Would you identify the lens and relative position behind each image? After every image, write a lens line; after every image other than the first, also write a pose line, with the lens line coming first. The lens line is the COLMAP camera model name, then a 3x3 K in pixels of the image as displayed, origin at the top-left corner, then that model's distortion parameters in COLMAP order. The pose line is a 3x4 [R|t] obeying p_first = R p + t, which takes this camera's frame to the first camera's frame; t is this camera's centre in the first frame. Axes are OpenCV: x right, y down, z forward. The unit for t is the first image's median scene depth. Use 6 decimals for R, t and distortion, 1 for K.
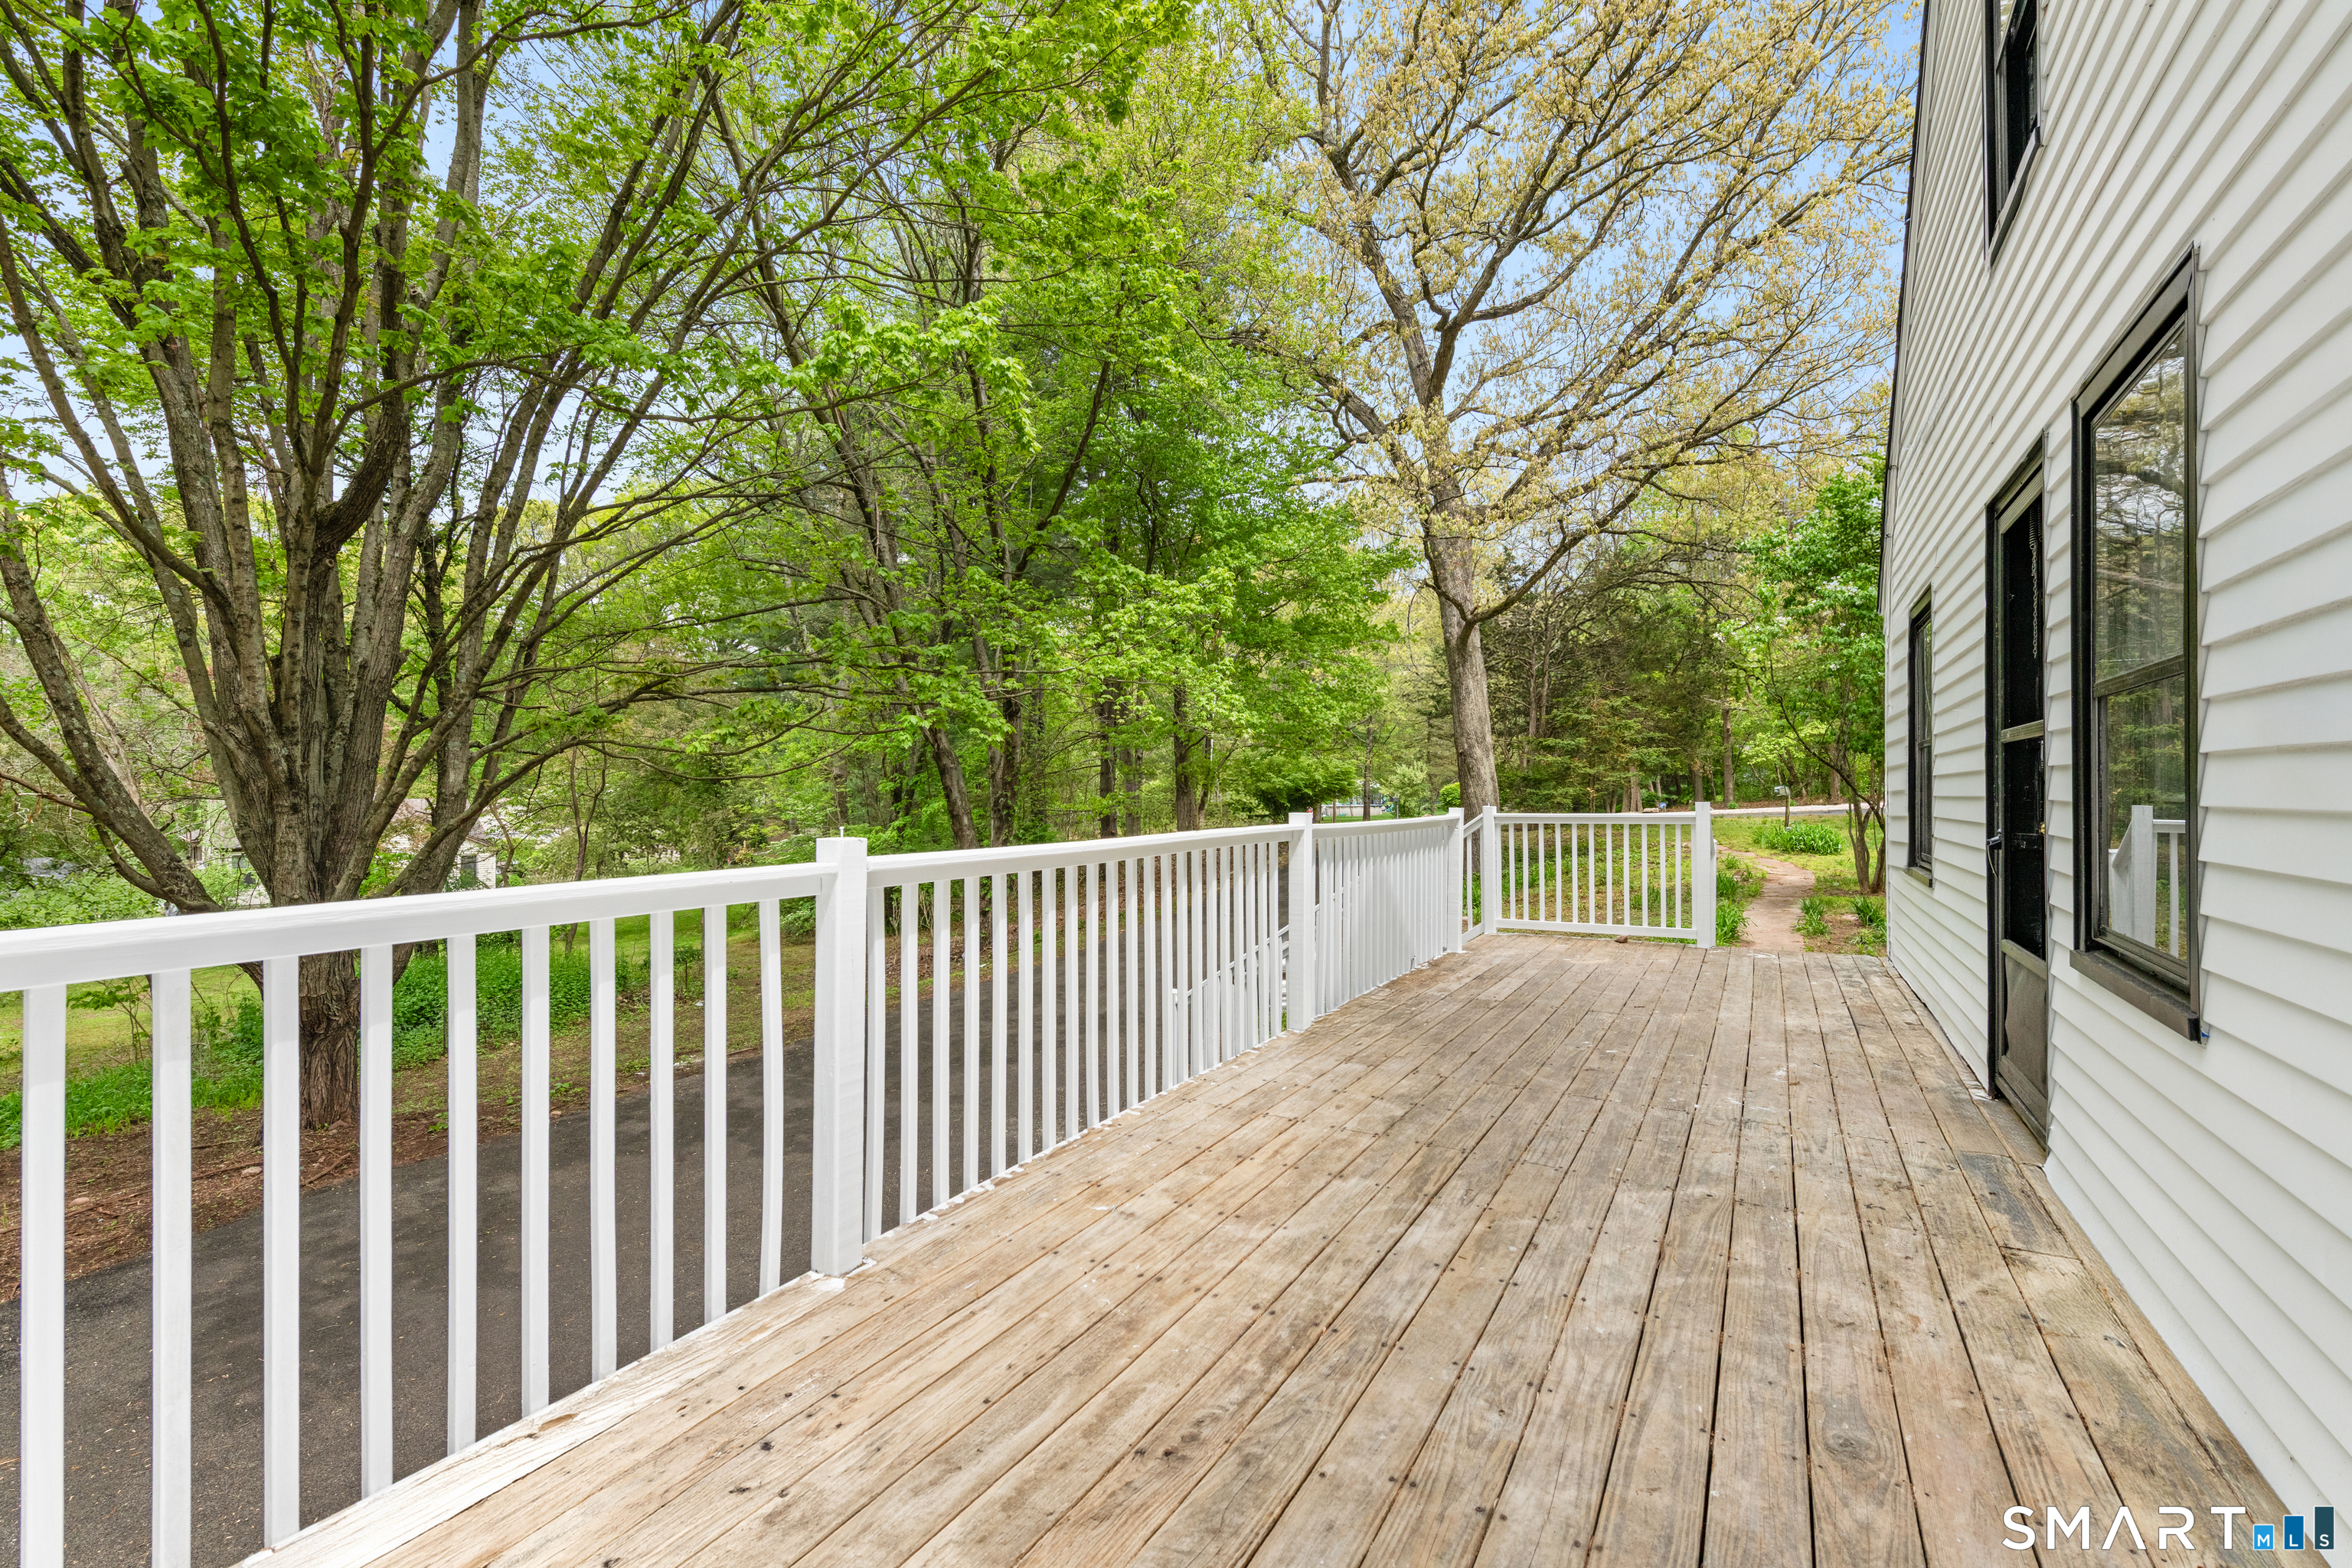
lens RADIAL K [[1055.2, 0, 1153.2], [0, 1055.2, 778.0], [0, 0, 1]] dist [-0.000652, 0.000048]
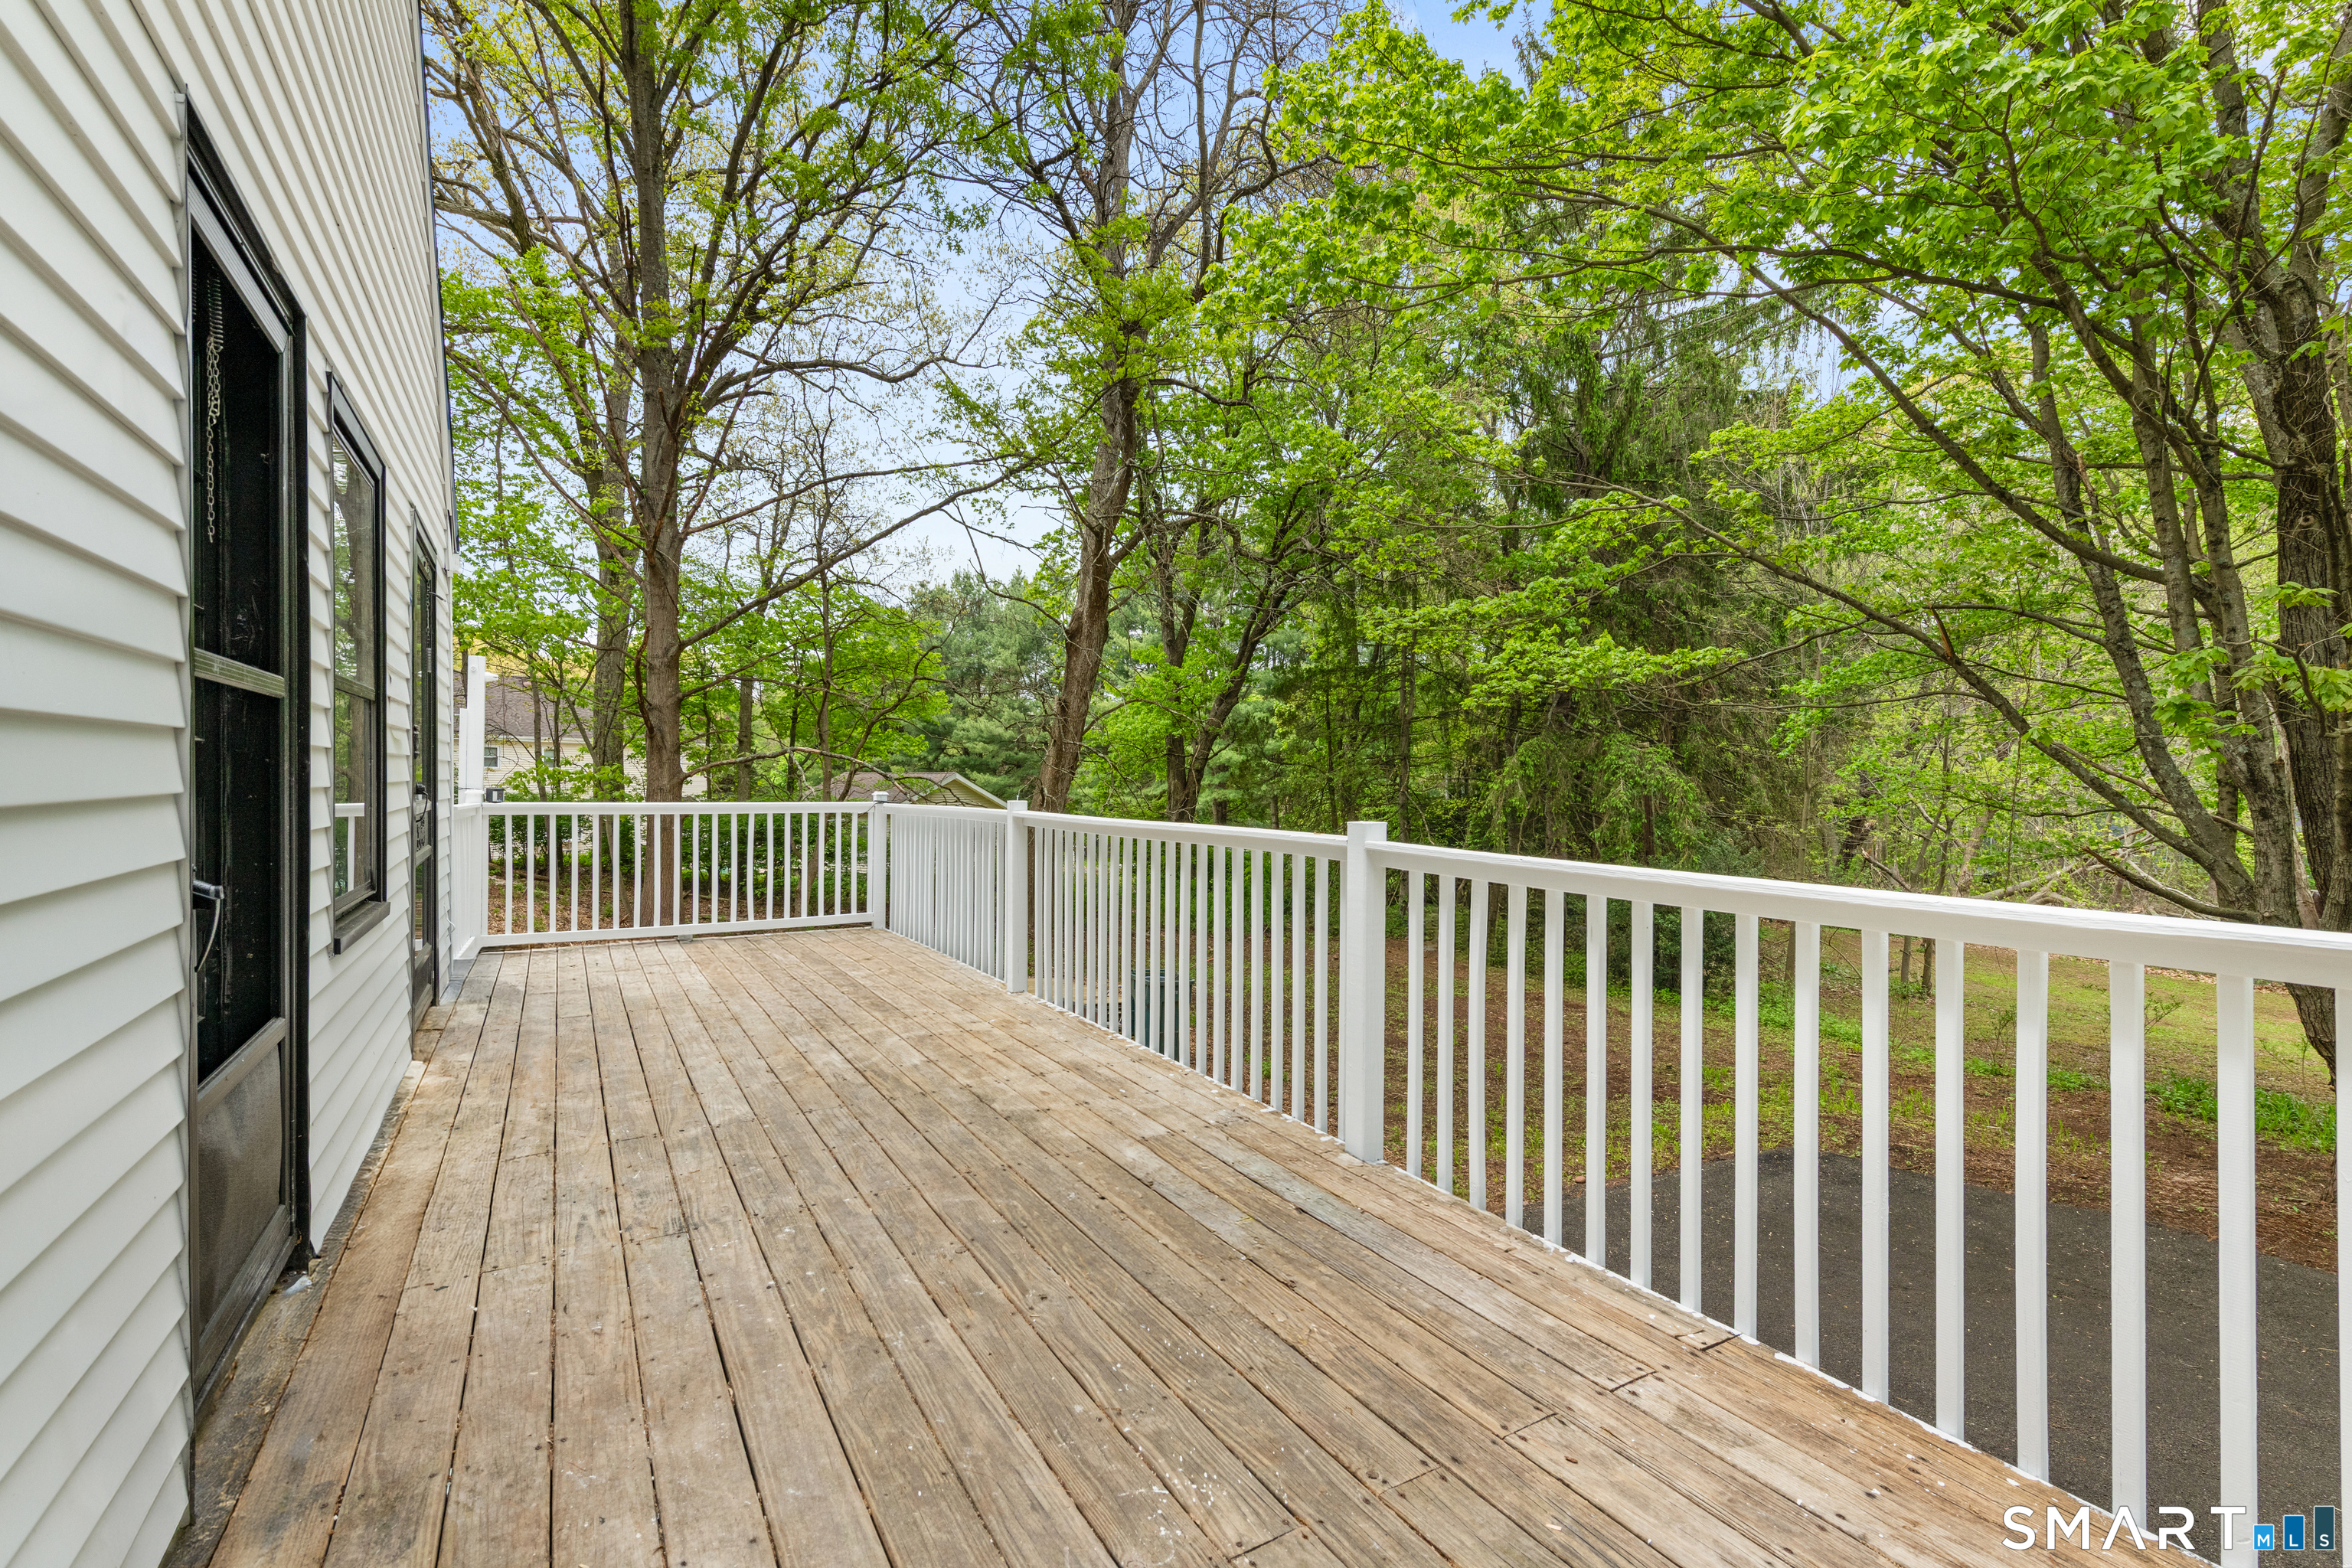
lens RADIAL K [[1055.2, 0, 1155.2], [0, 1055.2, 780.3], [0, 0, 1]] dist [-0.000652, 0.000048]
pose [[-0.502295, -0.000663, -0.864696, 1.061561], [-0.004253, 0.999990, 0.001703, 0.010726], [0.864686, 0.004533, -0.502292, 1.700878]]
